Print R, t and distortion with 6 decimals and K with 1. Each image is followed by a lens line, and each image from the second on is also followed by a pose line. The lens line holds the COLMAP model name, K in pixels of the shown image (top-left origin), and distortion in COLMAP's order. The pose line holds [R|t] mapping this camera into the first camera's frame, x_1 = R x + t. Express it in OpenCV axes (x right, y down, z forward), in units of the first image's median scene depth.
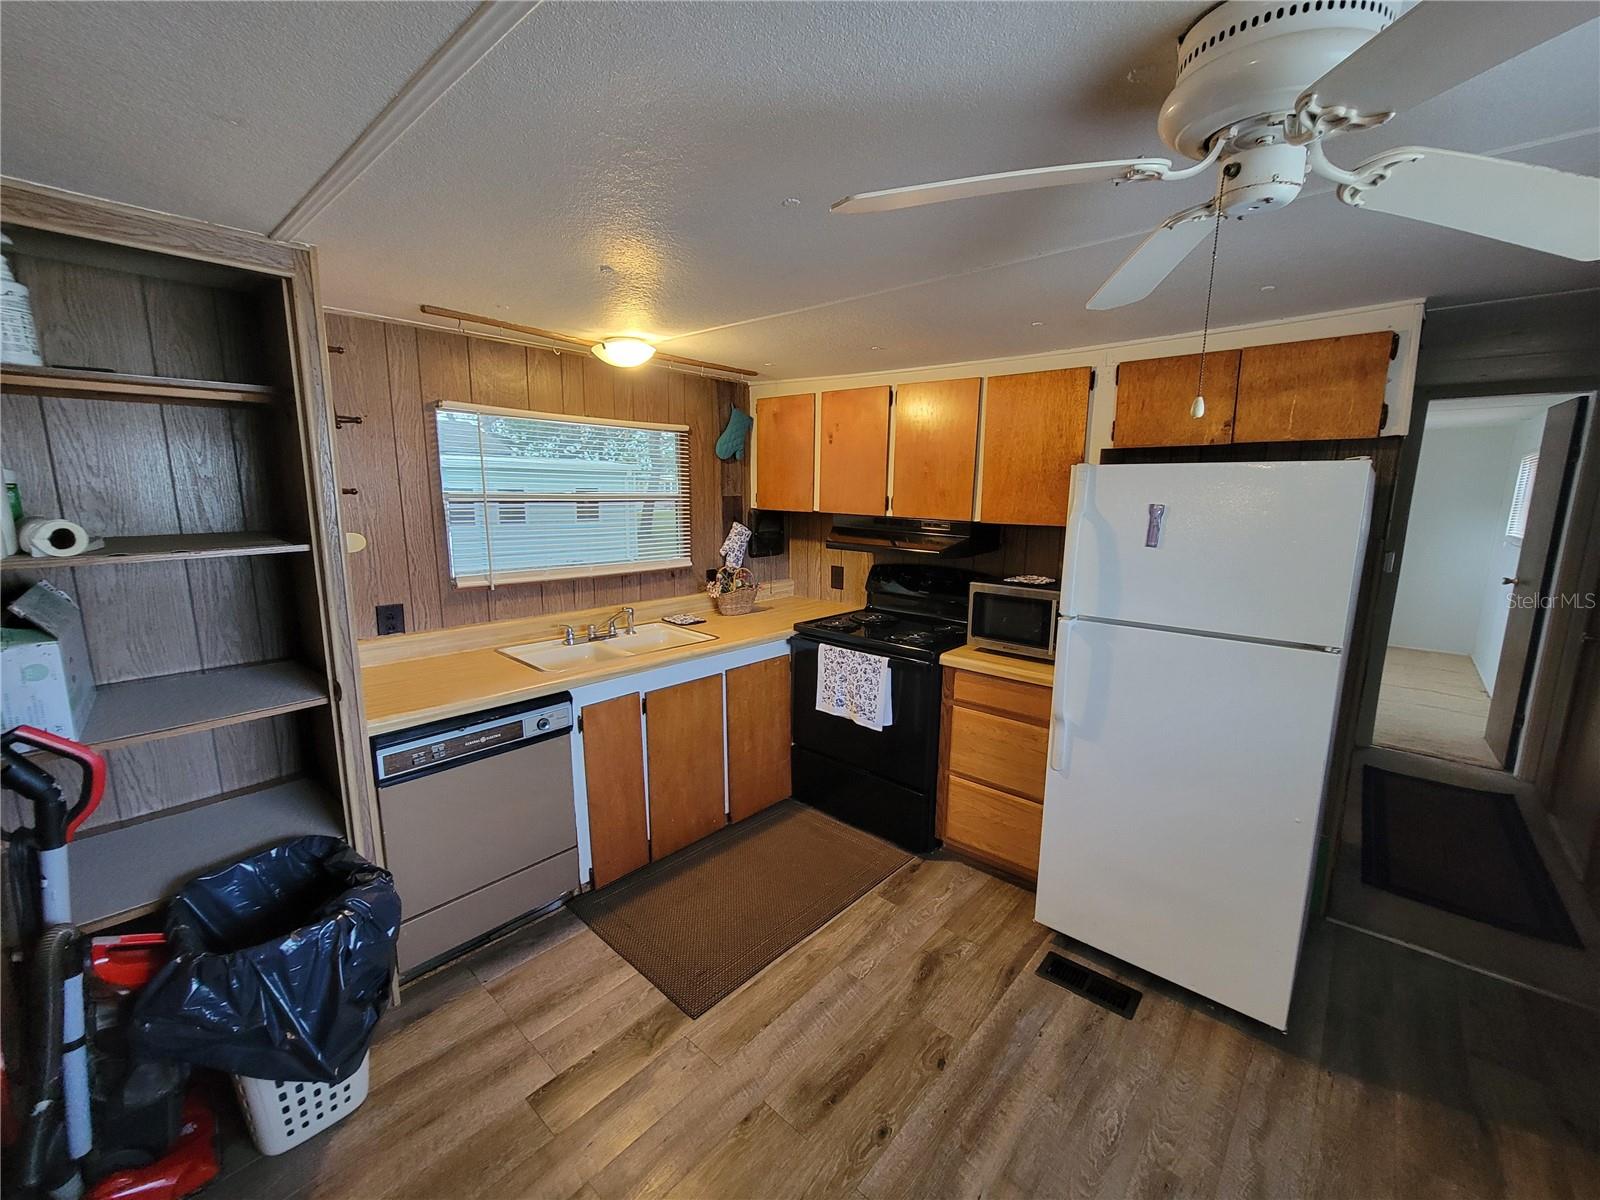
lens RADIAL K [[654.5, 0, 798.2], [0, 654.5, 600.0], [0, 0, 1]] dist [-0.002333, -0.000338]
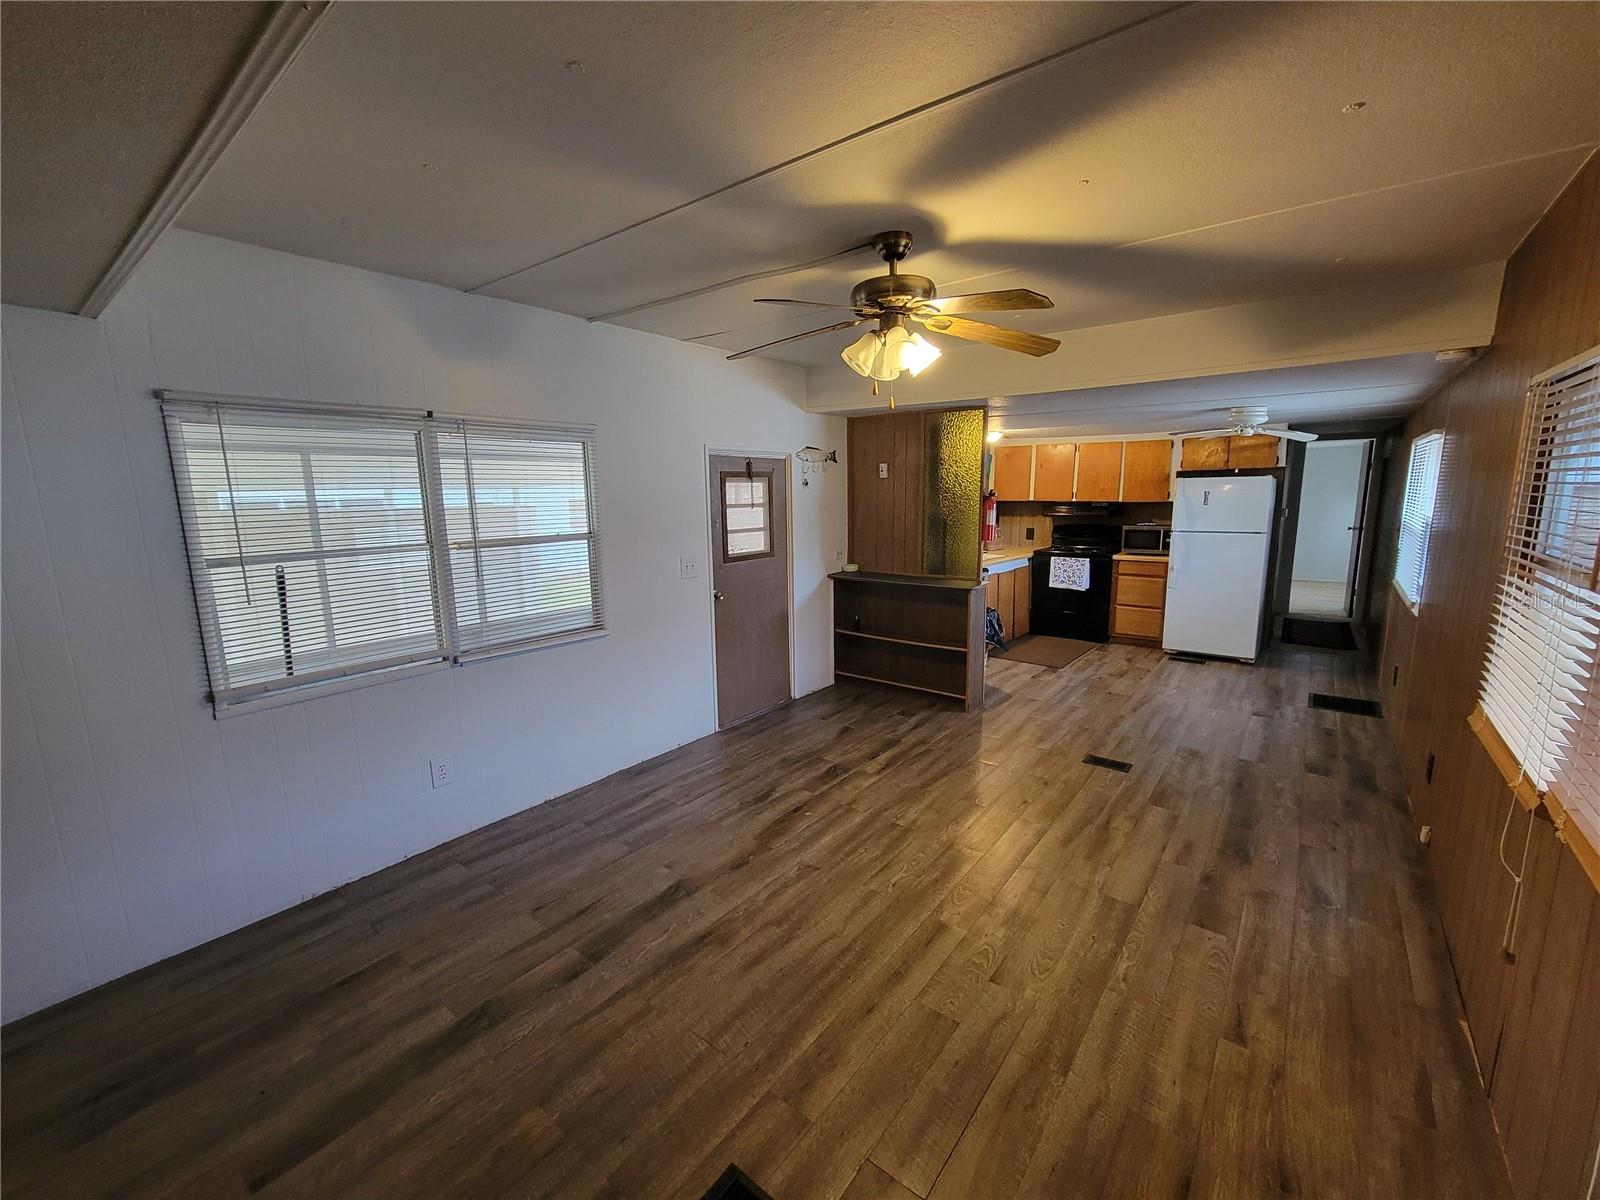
lens RADIAL K [[654.5, 0, 802.6], [0, 654.5, 597.1], [0, 0, 1]] dist [-0.002333, -0.000338]
pose [[0.998047, -0.028308, 0.055693, -1.221545], [0.029150, 0.999472, -0.014357, 0.270915], [-0.055258, 0.015952, 0.998345, -1.553821]]
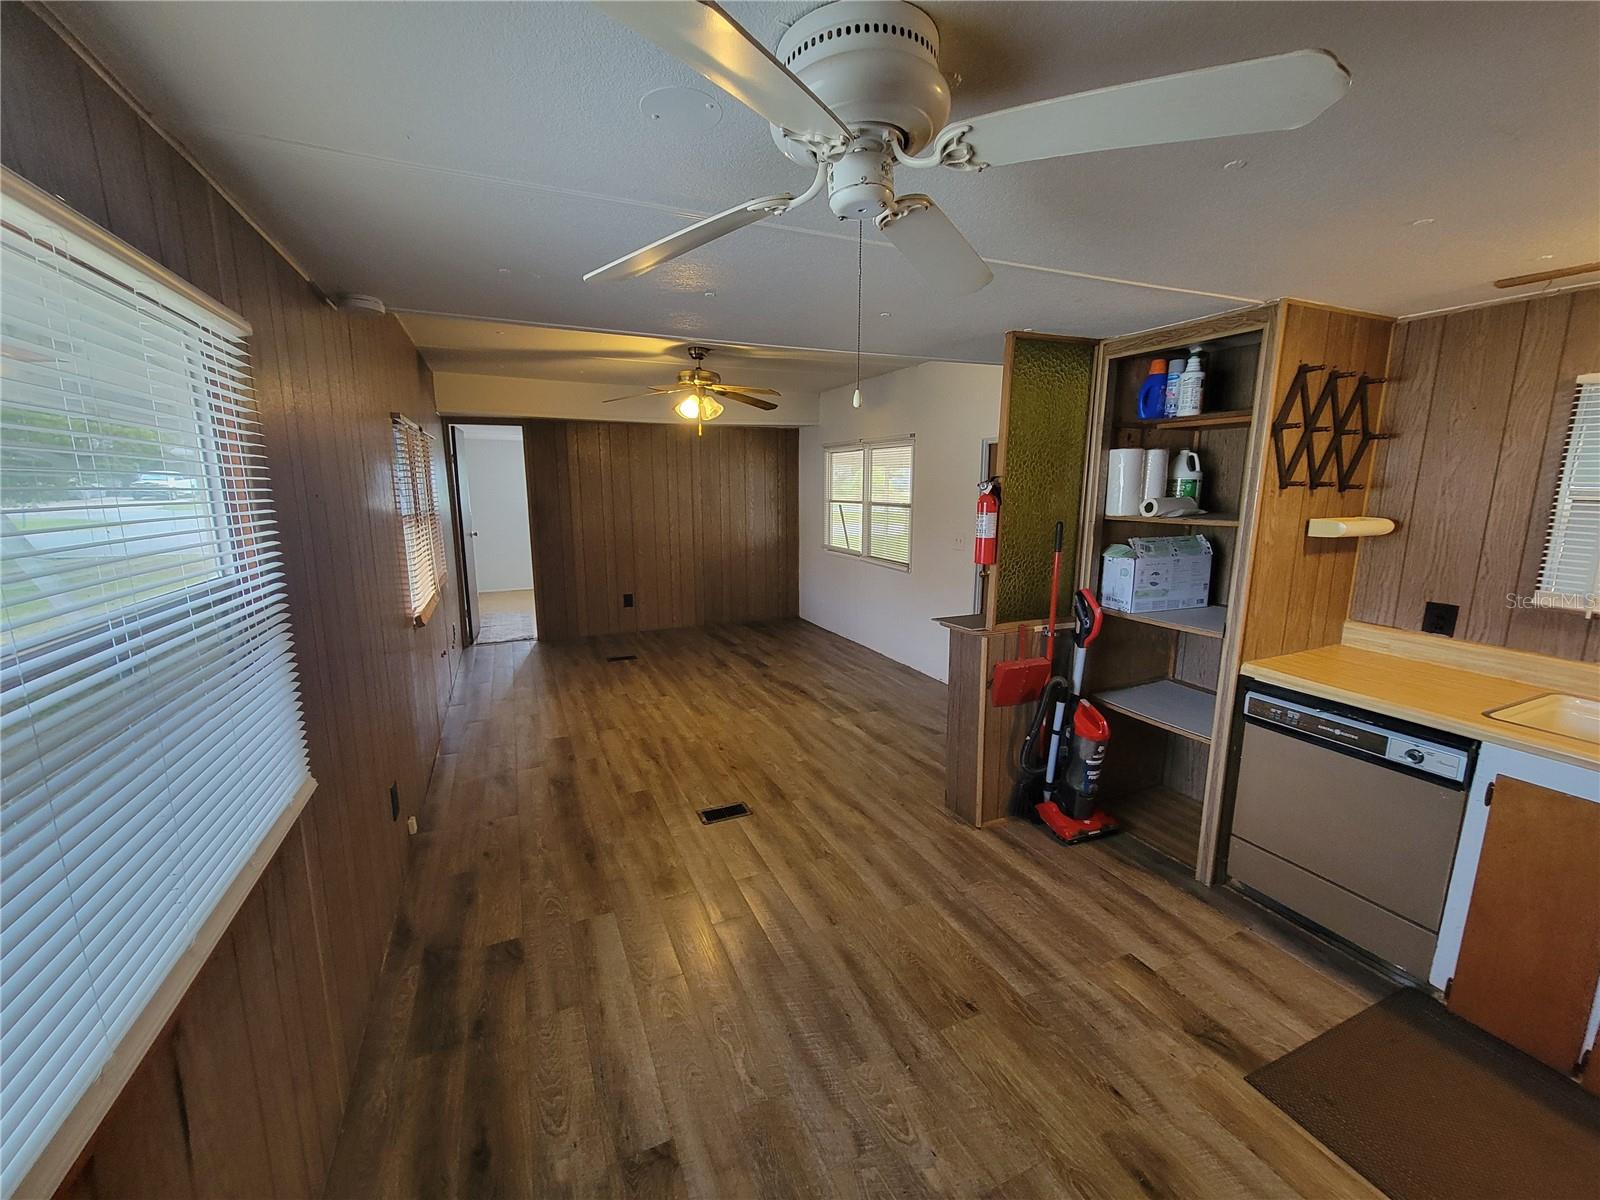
lens RADIAL K [[654.5, 0, 800.9], [0, 654.5, 601.0], [0, 0, 1]] dist [-0.002333, -0.000338]
pose [[-0.414127, 0.156918, -0.896591, 0.644028], [-0.163154, 0.956277, 0.242724, -0.077500], [0.895477, 0.246801, -0.370418, 0.518968]]
